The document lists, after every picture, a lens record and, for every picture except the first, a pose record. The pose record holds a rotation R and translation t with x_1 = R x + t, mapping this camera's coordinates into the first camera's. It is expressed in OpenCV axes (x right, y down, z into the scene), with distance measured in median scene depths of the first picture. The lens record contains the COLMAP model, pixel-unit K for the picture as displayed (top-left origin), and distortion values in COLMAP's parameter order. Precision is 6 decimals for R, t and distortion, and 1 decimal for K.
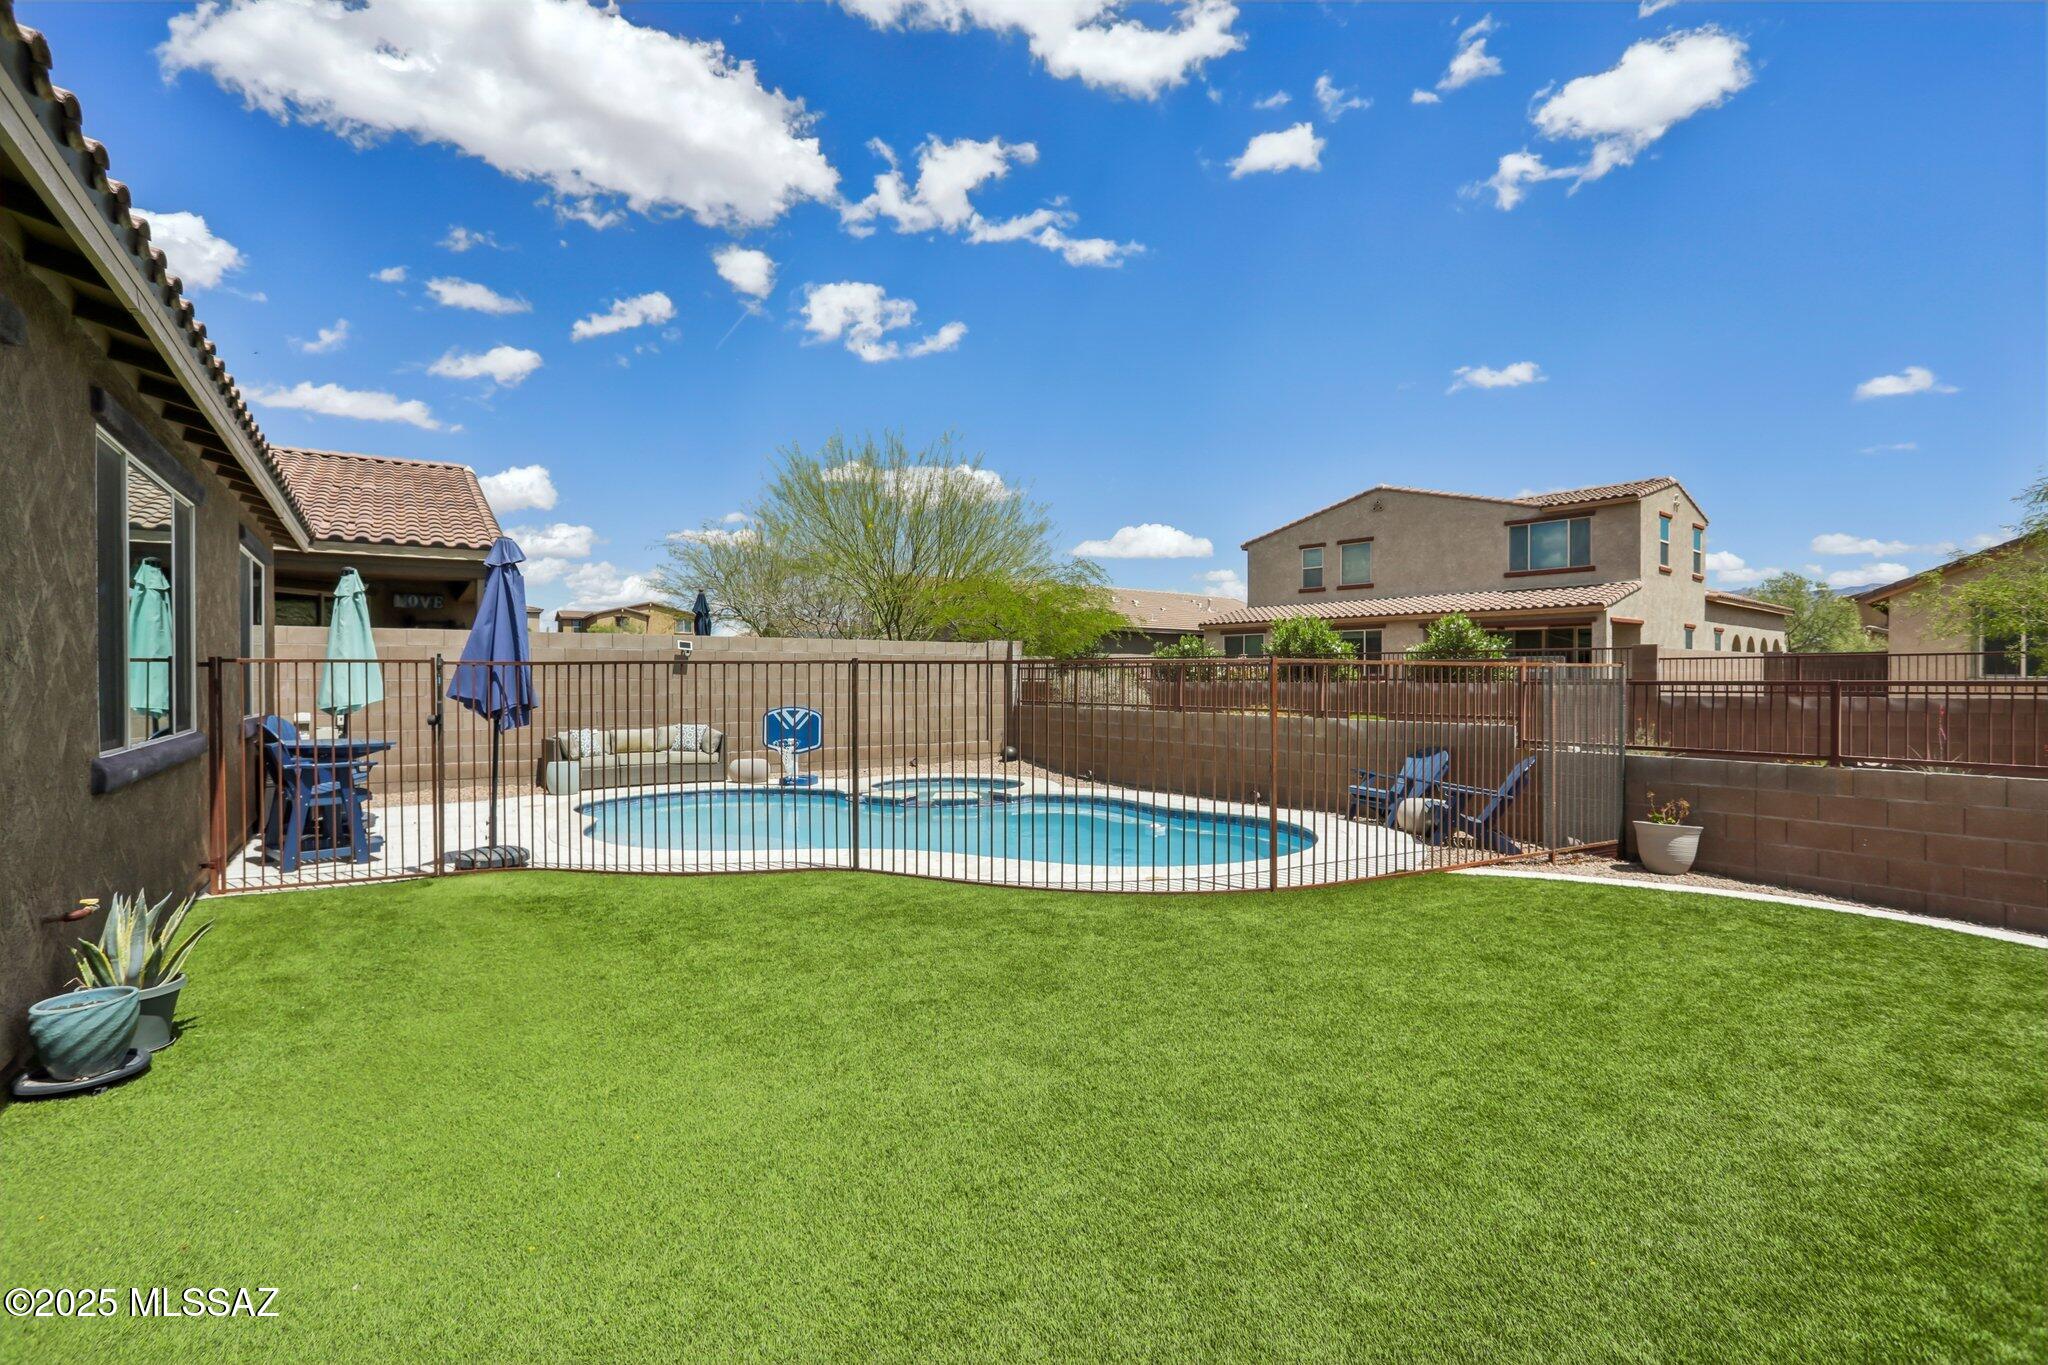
lens RADIAL K [[956.3, 0, 984.5], [0, 956.3, 683.5], [0, 0, 1]] dist [-0.027266, -0.000219]
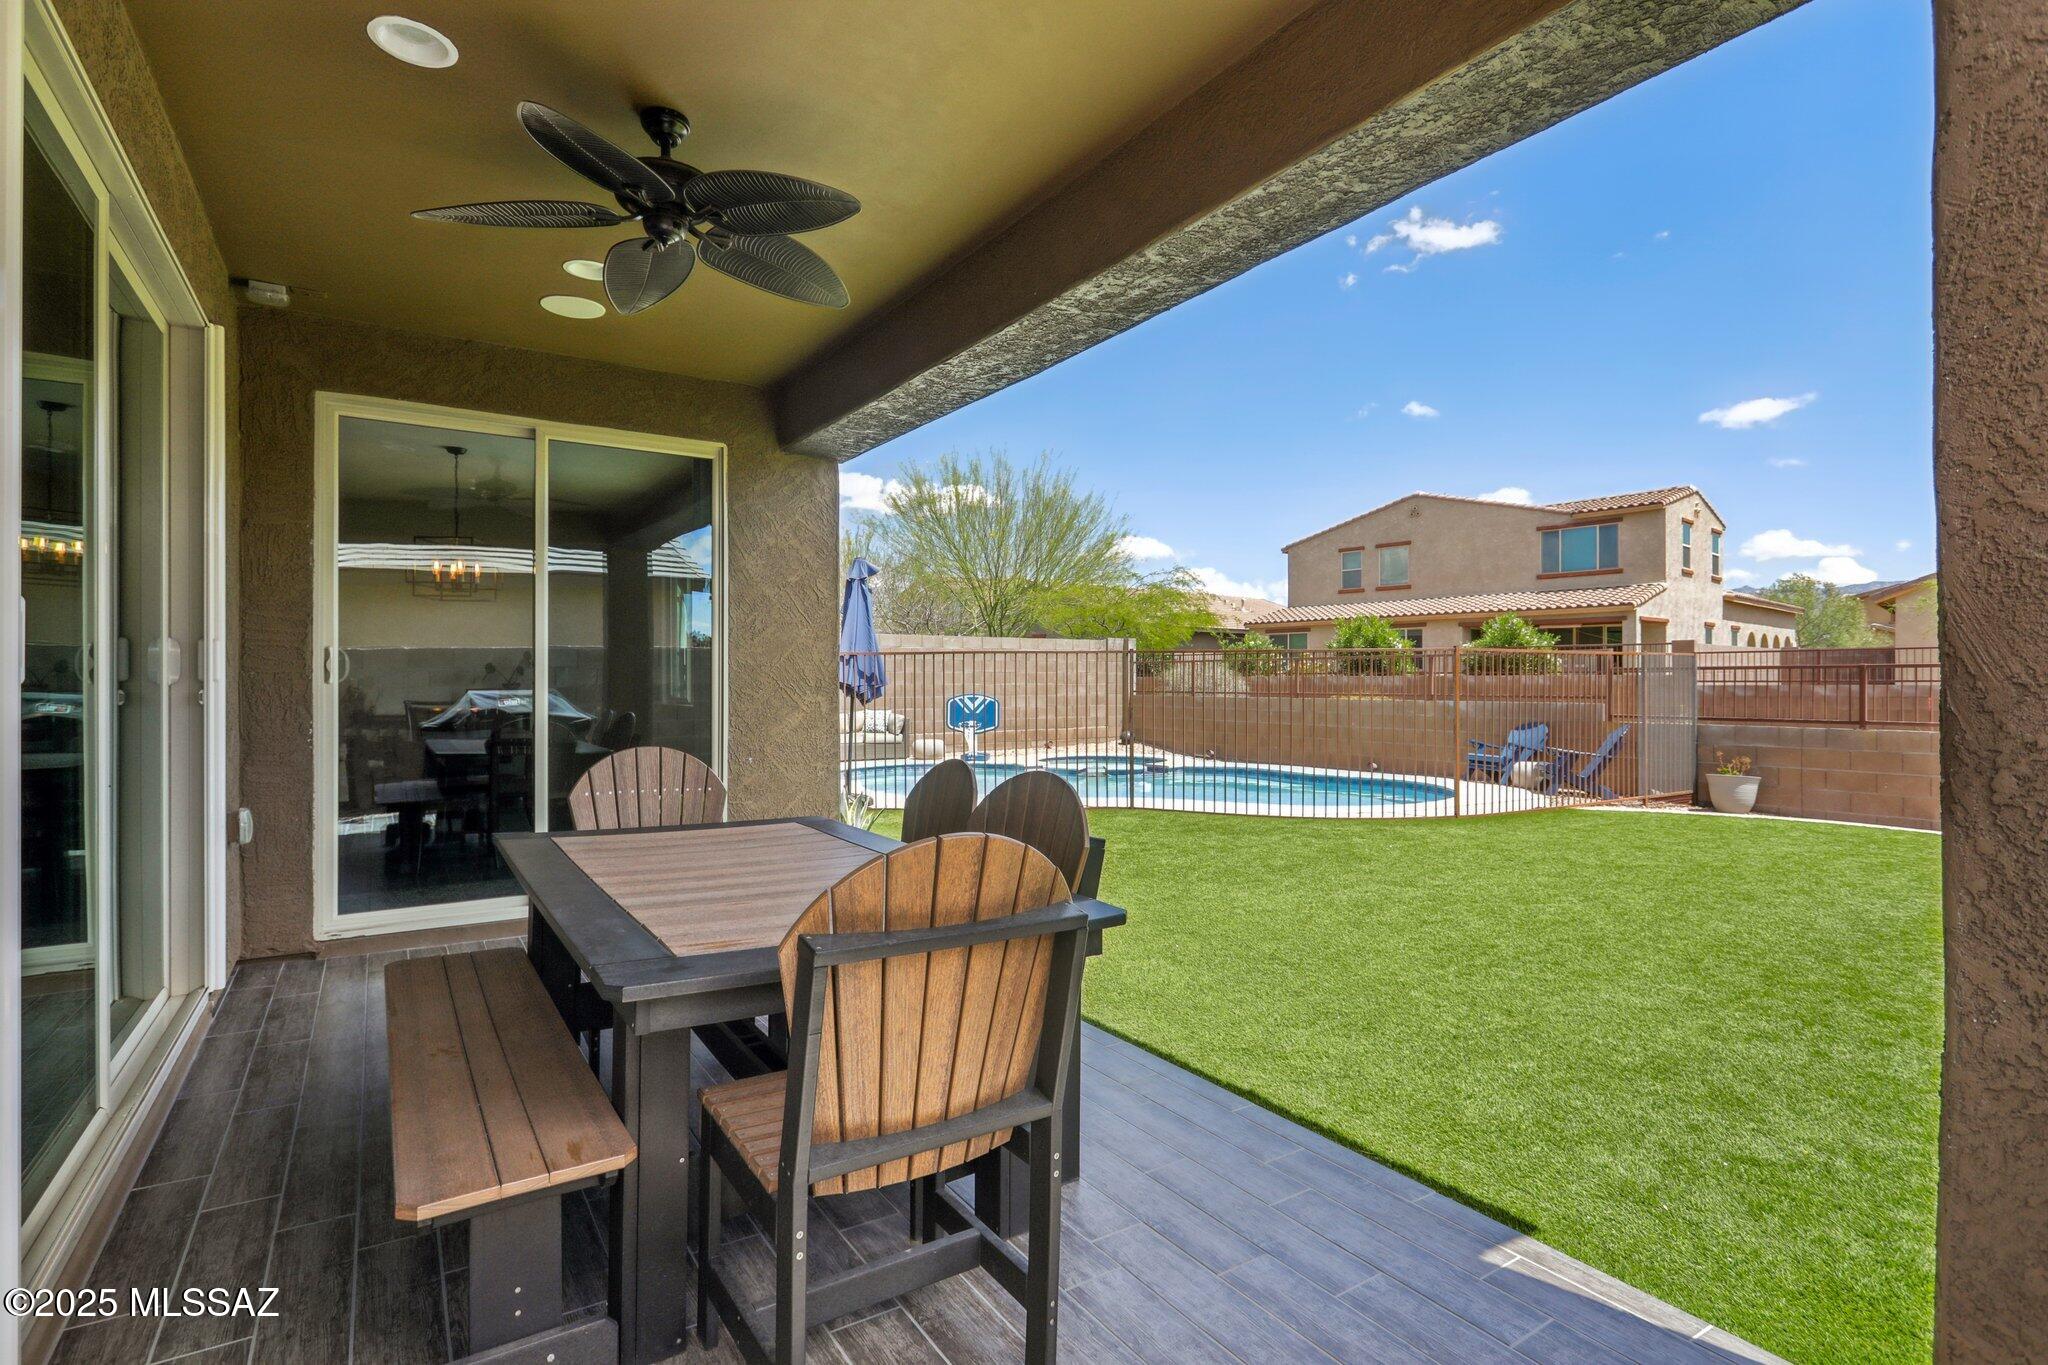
lens RADIAL K [[956.3, 0, 984.5], [0, 956.3, 683.5], [0, 0, 1]] dist [-0.027266, -0.000219]
pose [[0.999997, -0.002452, -0.000894, -0.094928], [0.002453, 0.999997, 0.000562, 0.005444], [0.000893, -0.000564, 0.999999, -0.092535]]
